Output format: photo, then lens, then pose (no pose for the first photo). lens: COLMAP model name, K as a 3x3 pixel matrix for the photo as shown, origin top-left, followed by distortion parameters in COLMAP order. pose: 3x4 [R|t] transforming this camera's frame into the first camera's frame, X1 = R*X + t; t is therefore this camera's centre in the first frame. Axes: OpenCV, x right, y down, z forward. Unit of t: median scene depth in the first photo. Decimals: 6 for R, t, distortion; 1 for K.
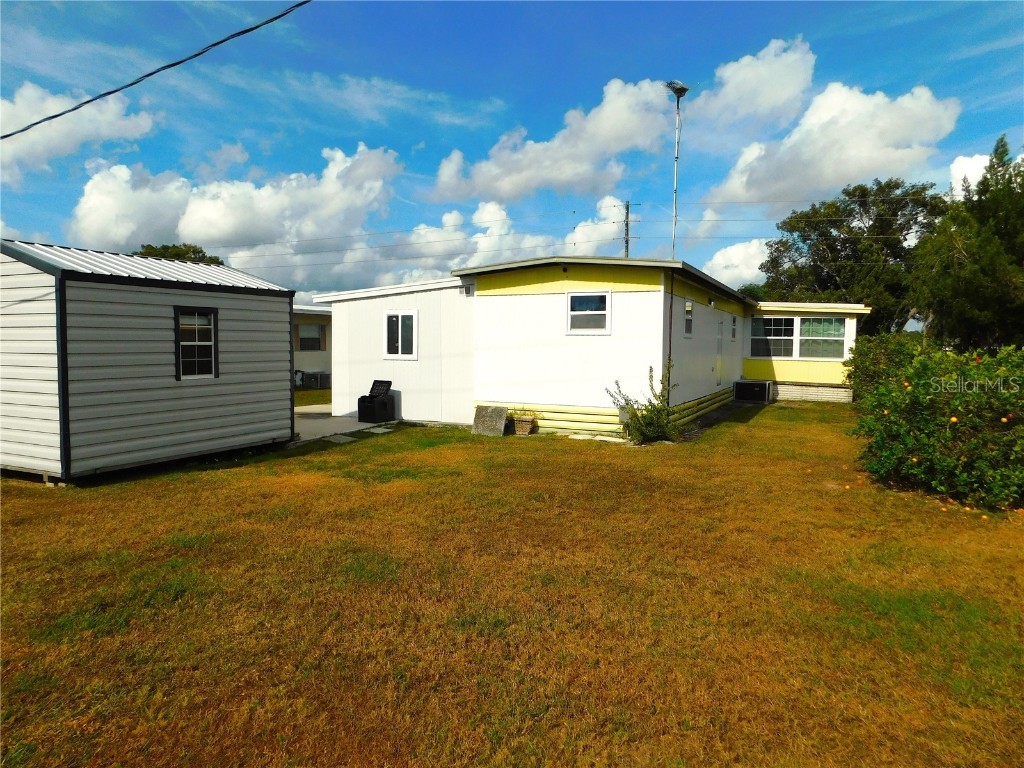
lens RADIAL K [[688.7, 0, 497.6], [0, 688.7, 367.8], [0, 0, 1]] dist [-0.043343, 0.018643]
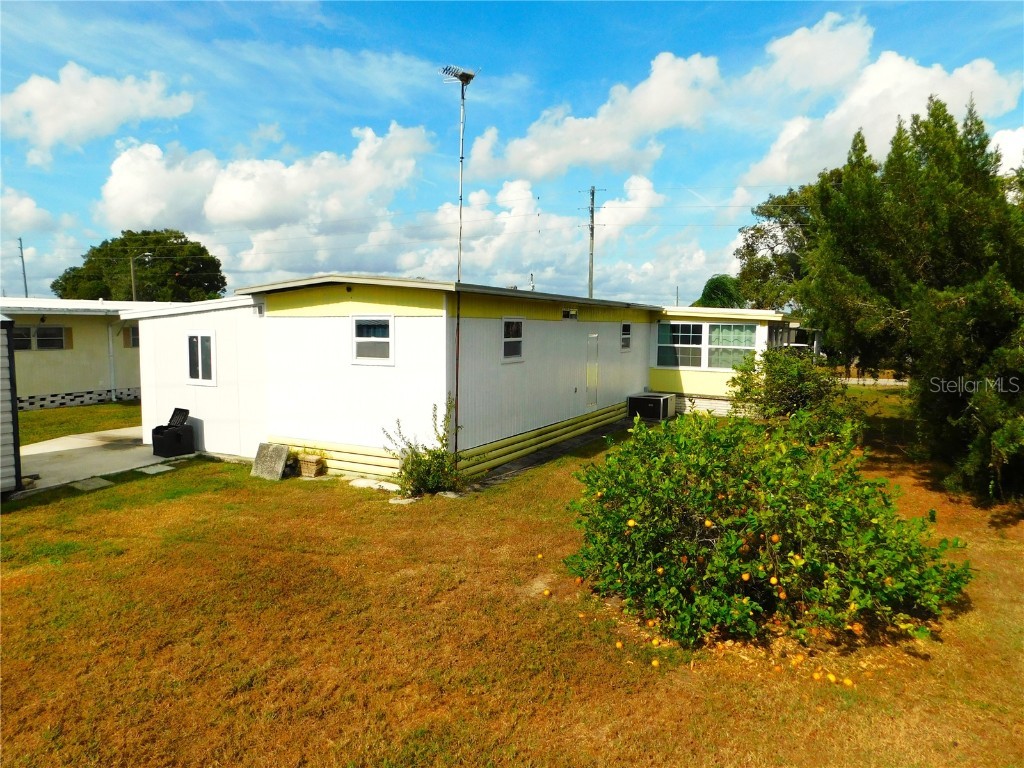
lens RADIAL K [[684.4, 0, 509.5], [0, 684.4, 378.3], [0, 0, 1]] dist [-0.059365, 0.046360]
pose [[0.999901, 0.000341, -0.014083, 0.312641], [0.000305, 0.998948, 0.045853, -0.070109], [0.014084, -0.045853, 0.998849, 0.141719]]
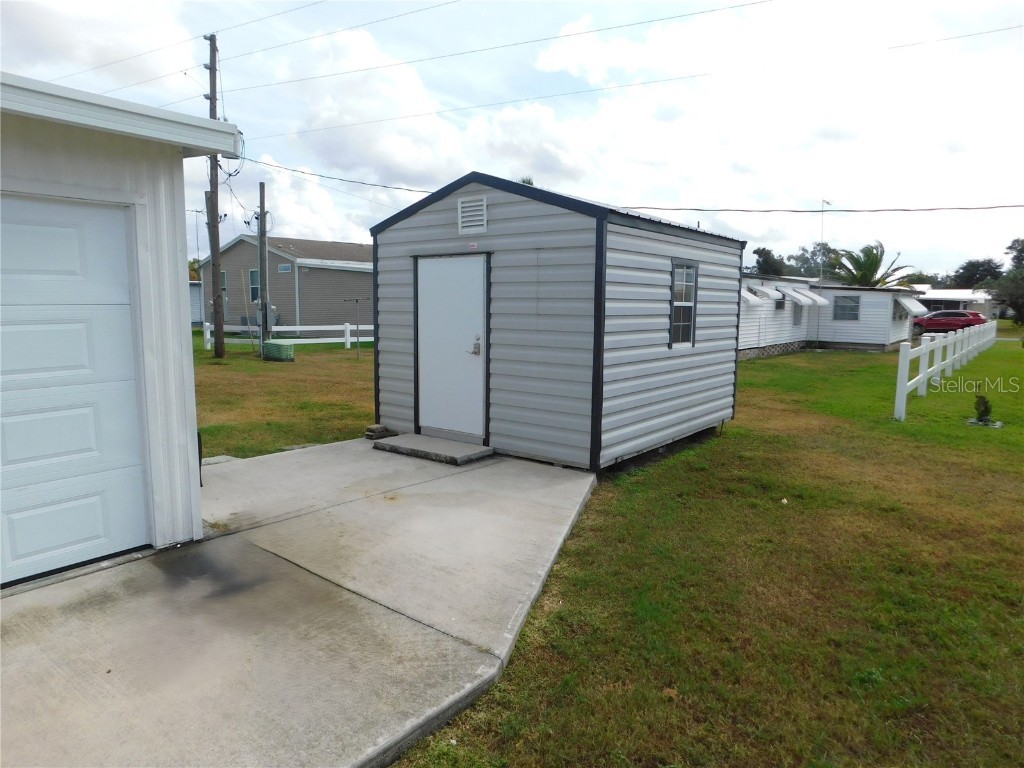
lens RADIAL K [[684.4, 0, 507.0], [0, 684.4, 391.0], [0, 0, 1]] dist [-0.059365, 0.046360]
pose [[0.980880, 0.023047, -0.193242, -0.379352], [-0.006571, 0.996319, 0.085471, -0.000094], [0.194500, -0.082567, 0.977421, 0.116914]]
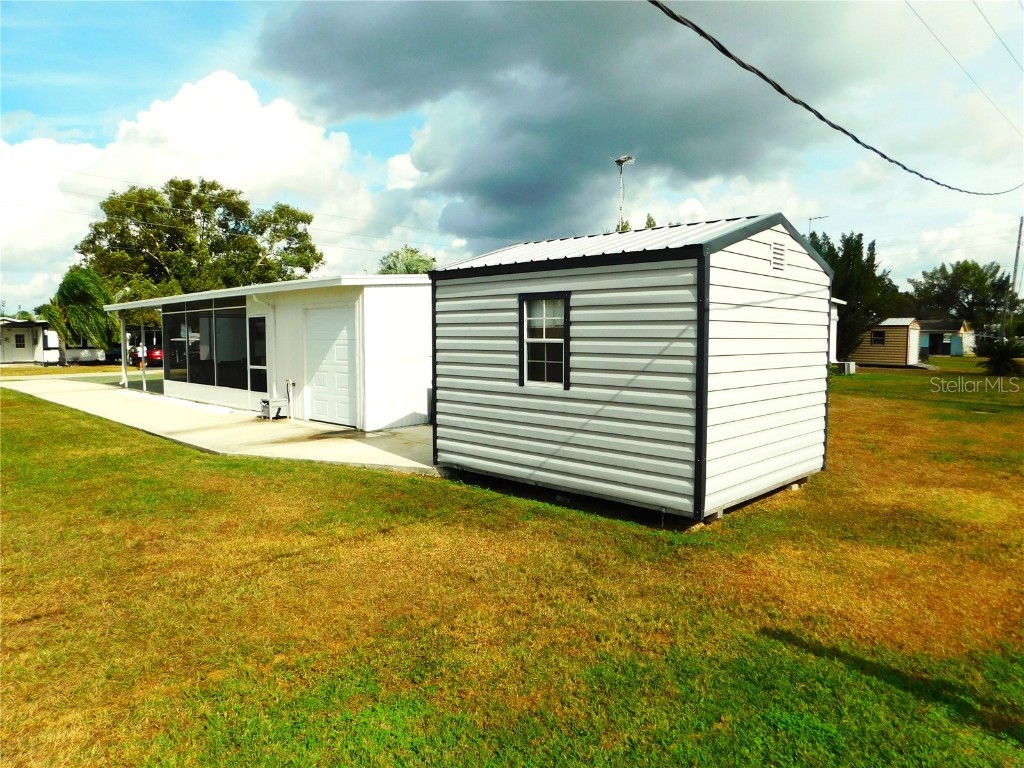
lens RADIAL K [[684.4, 0, 508.5], [0, 684.4, 388.1], [0, 0, 1]] dist [-0.059365, 0.046360]
pose [[-0.290289, 0.064647, -0.954753, 0.235654], [-0.037663, 0.996171, 0.078902, -0.032777], [0.956198, 0.058863, -0.286742, 0.922611]]
